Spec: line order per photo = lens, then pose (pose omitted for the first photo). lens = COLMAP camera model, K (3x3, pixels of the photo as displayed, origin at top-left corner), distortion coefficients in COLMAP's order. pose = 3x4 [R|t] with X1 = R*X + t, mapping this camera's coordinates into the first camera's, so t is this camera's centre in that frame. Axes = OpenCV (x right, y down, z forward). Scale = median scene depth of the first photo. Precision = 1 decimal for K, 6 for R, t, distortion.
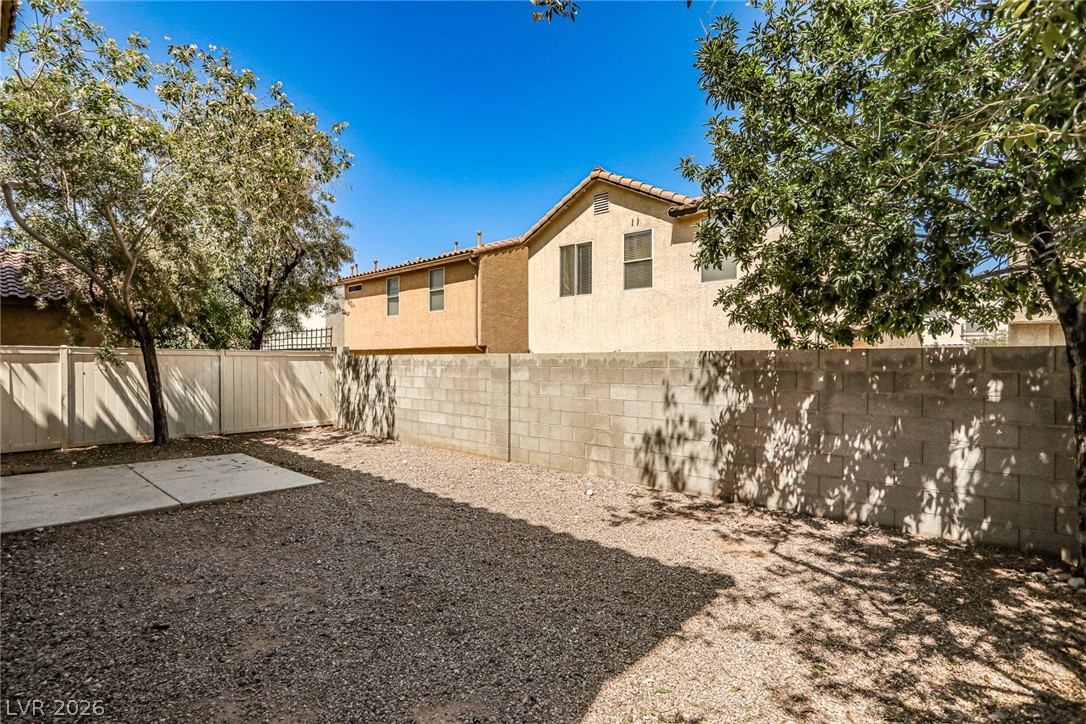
lens RADIAL K [[520.7, 0, 544.4], [0, 520.7, 361.2], [0, 0, 1]] dist [-0.001712, -0.000908]
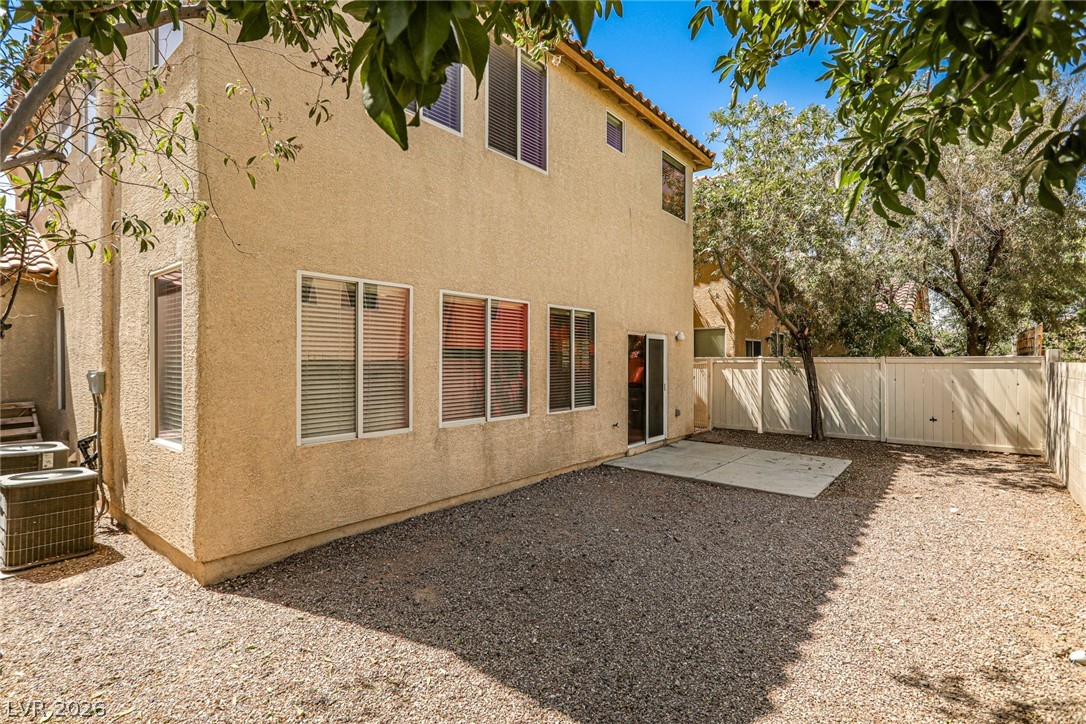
lens RADIAL K [[520.7, 0, 543.5], [0, 520.7, 359.6], [0, 0, 1]] dist [-0.001712, -0.000908]
pose [[0.061313, -0.001054, -0.998118, 0.592990], [-0.000828, 0.999999, -0.001107, -0.027933], [0.998118, 0.000894, 0.061312, 0.506397]]
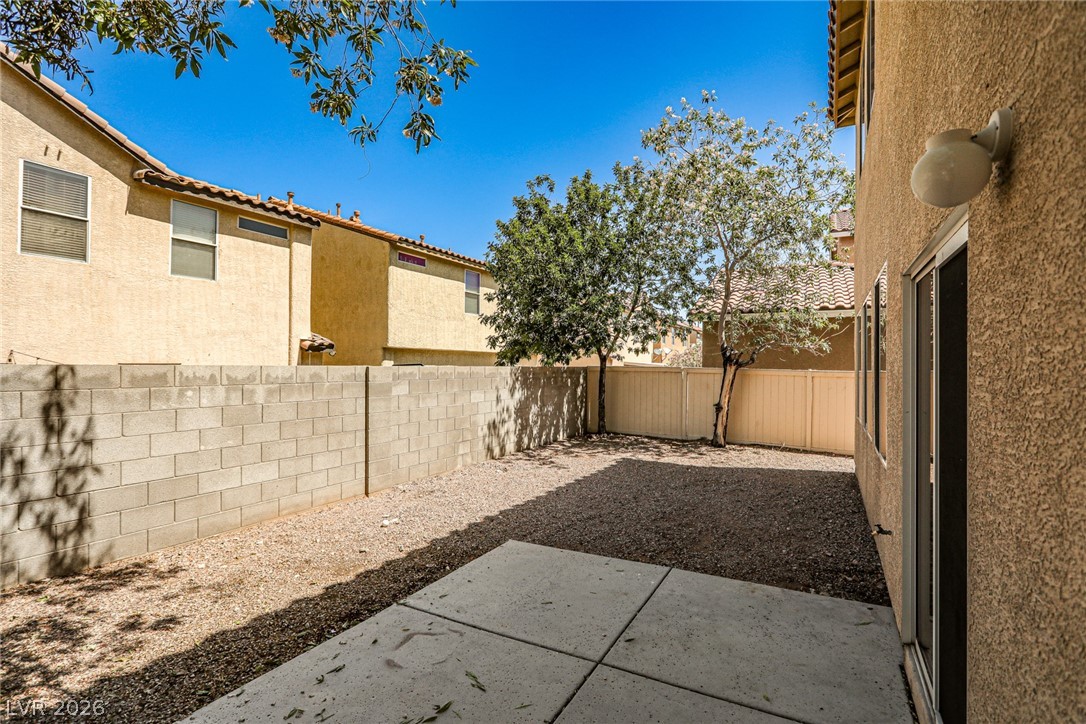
lens RADIAL K [[520.7, 0, 544.0], [0, 520.7, 366.0], [0, 0, 1]] dist [-0.001712, -0.000908]
pose [[-0.225672, -0.003117, 0.974198, -1.246540], [-0.010418, 0.999945, 0.000786, -0.023190], [-0.974148, -0.009972, -0.225692, 1.179822]]
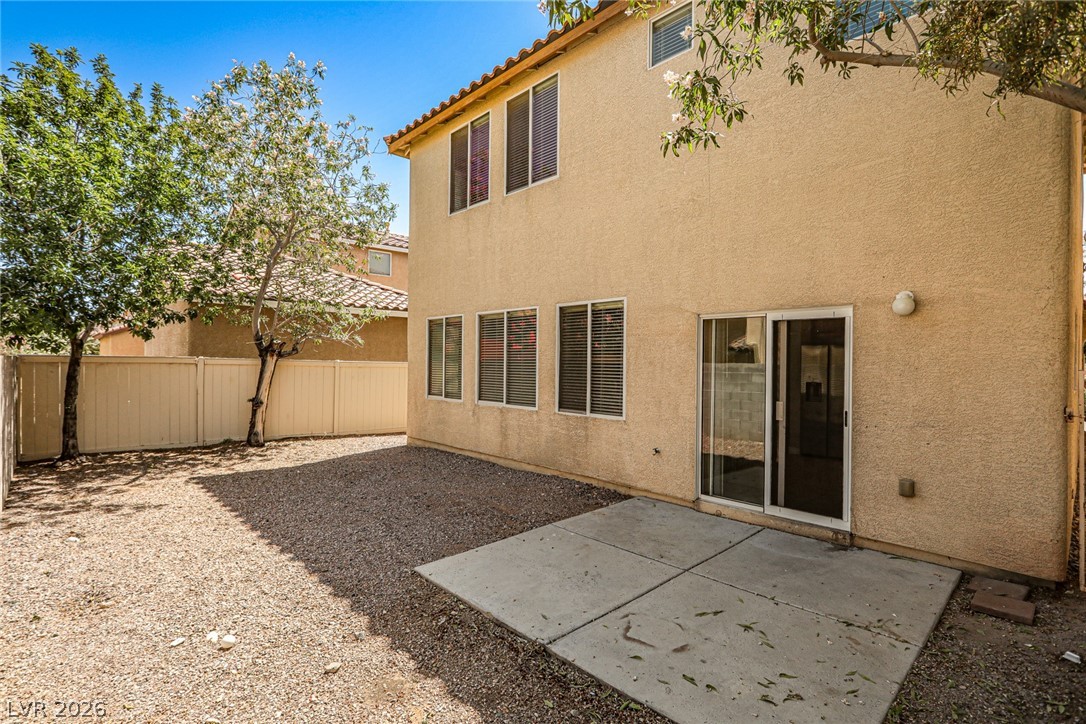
lens RADIAL K [[520.7, 0, 542.4], [0, 520.7, 363.2], [0, 0, 1]] dist [-0.001712, -0.000908]
pose [[-0.997372, -0.013235, 0.071227, -0.605193], [-0.013243, 0.999912, 0.000362, -0.019465], [-0.071226, -0.000582, -0.997460, 1.752869]]
